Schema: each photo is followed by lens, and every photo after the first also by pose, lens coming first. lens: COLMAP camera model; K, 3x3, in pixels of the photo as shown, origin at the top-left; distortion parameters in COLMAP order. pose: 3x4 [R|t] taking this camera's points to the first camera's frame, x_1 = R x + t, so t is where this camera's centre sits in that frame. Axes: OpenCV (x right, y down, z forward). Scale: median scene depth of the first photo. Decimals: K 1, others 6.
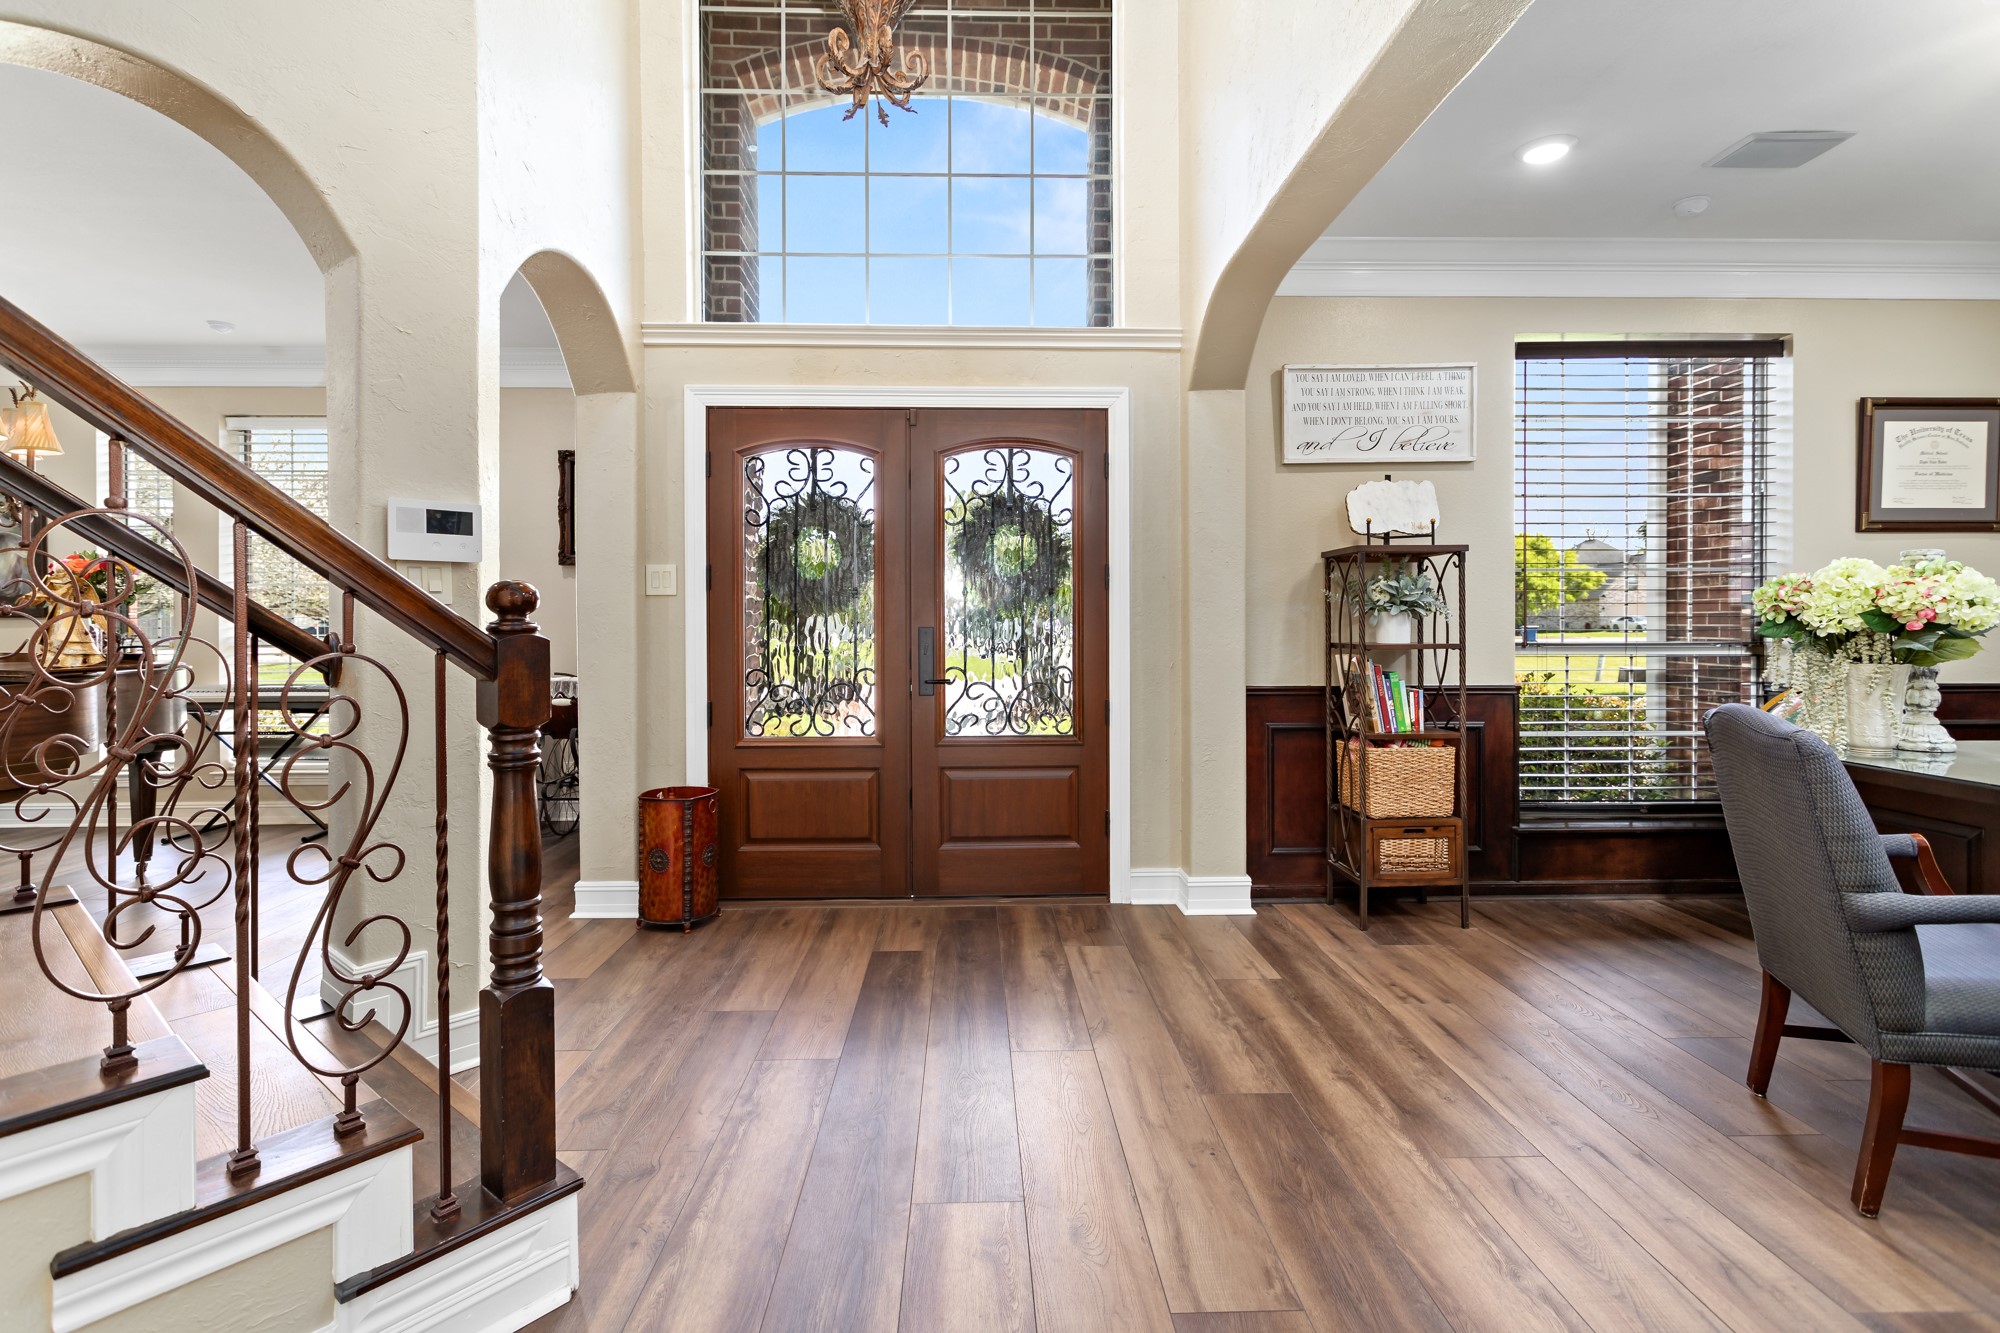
lens RADIAL K [[967.9, 0, 998.0], [0, 967.9, 630.9], [0, 0, 1]] dist [0.003406, -0.000718]
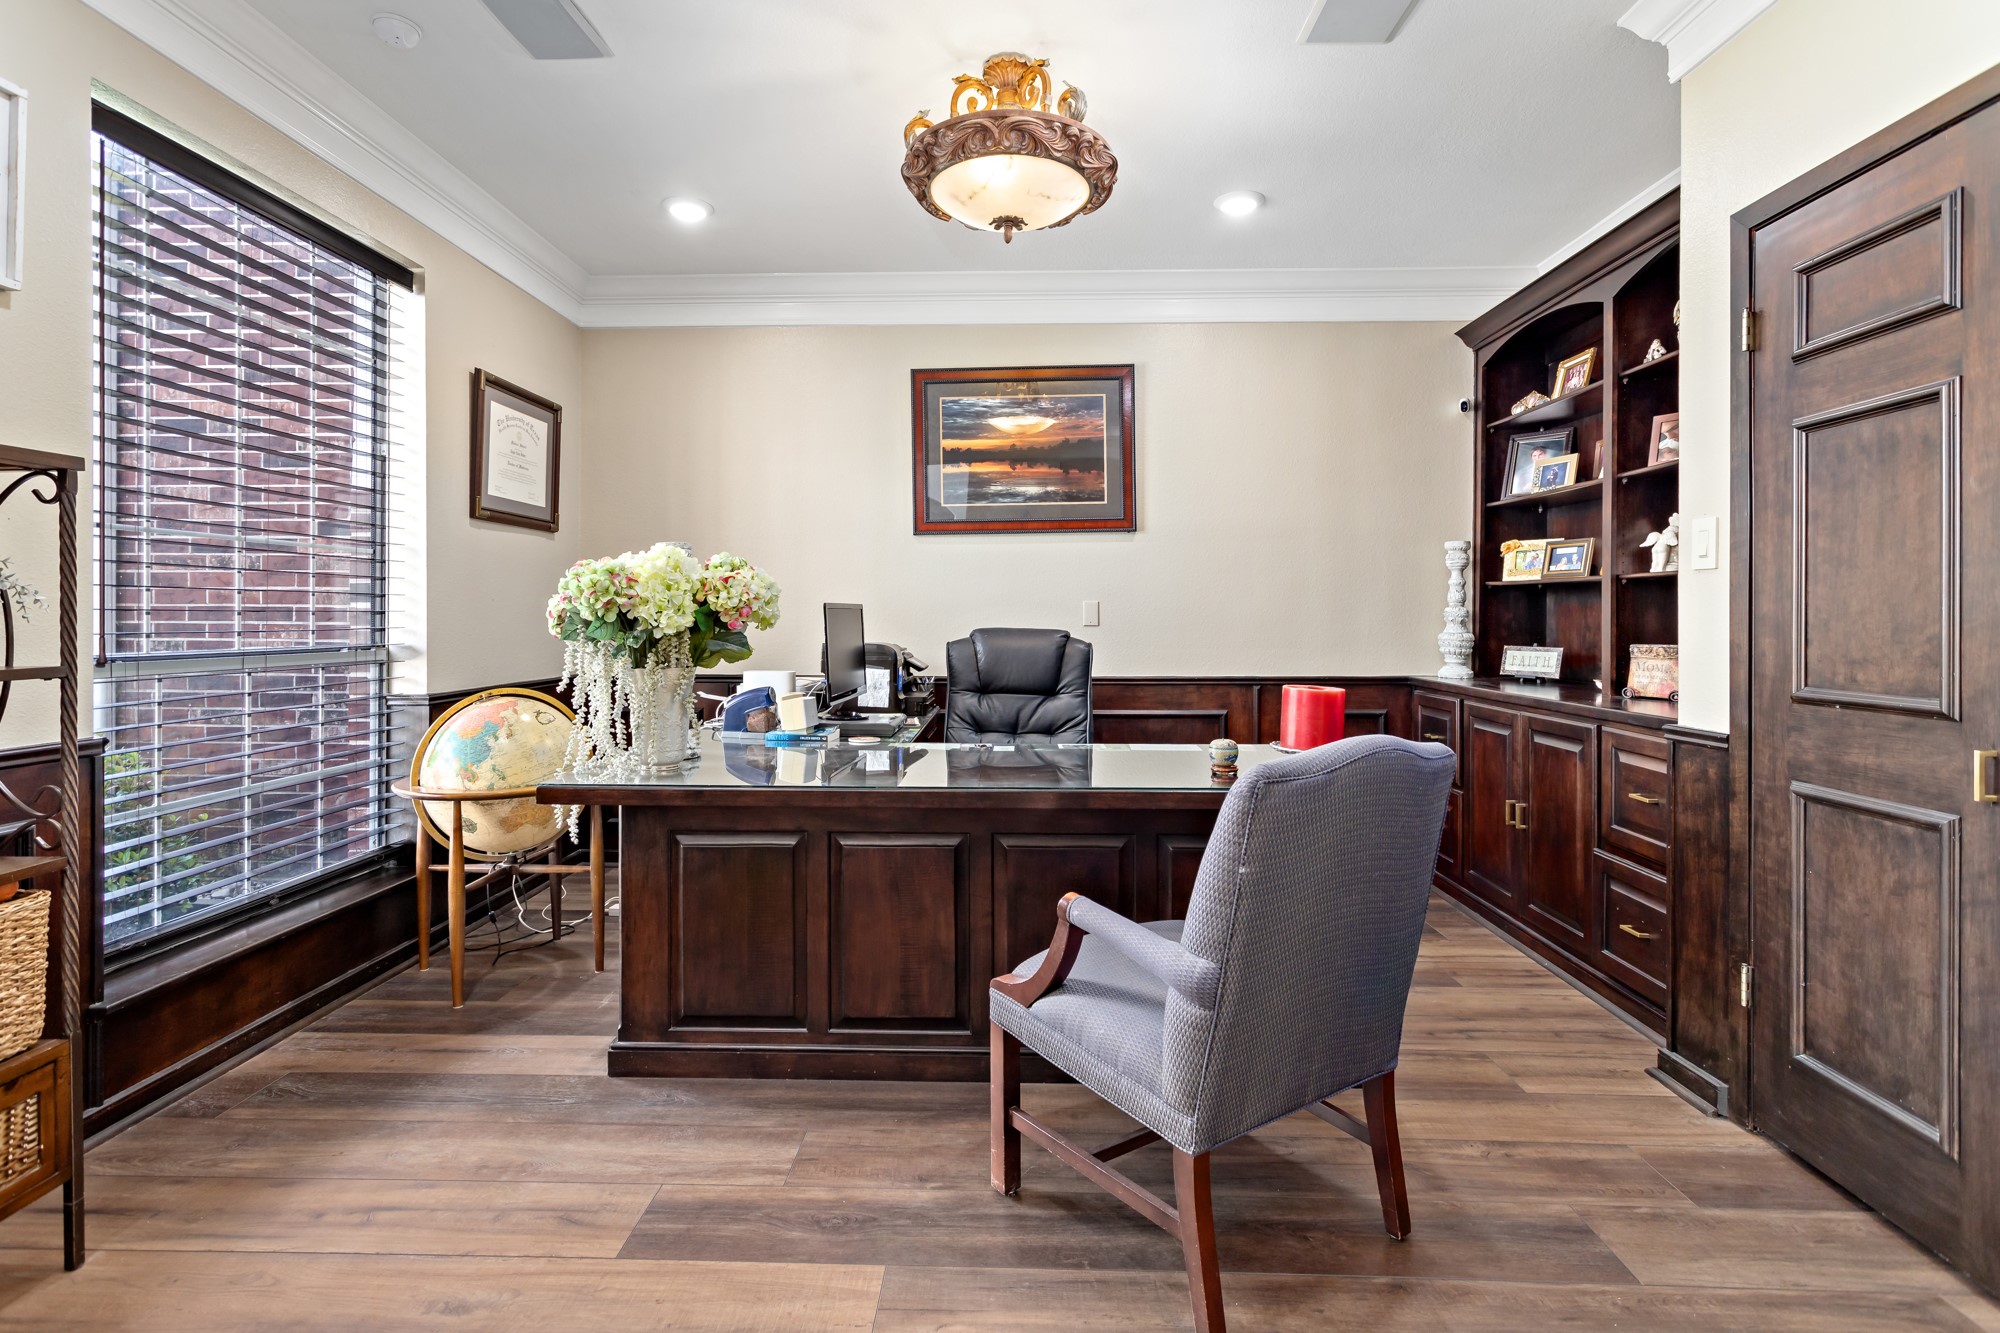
lens RADIAL K [[967.9, 0, 1009.9], [0, 967.9, 621.0], [0, 0, 1]] dist [0.003406, -0.000718]
pose [[0.034685, -0.001176, 0.999398, 0.023473], [0.003997, 0.999991, 0.001038, -0.006382], [-0.999390, 0.003958, 0.034689, 0.483560]]
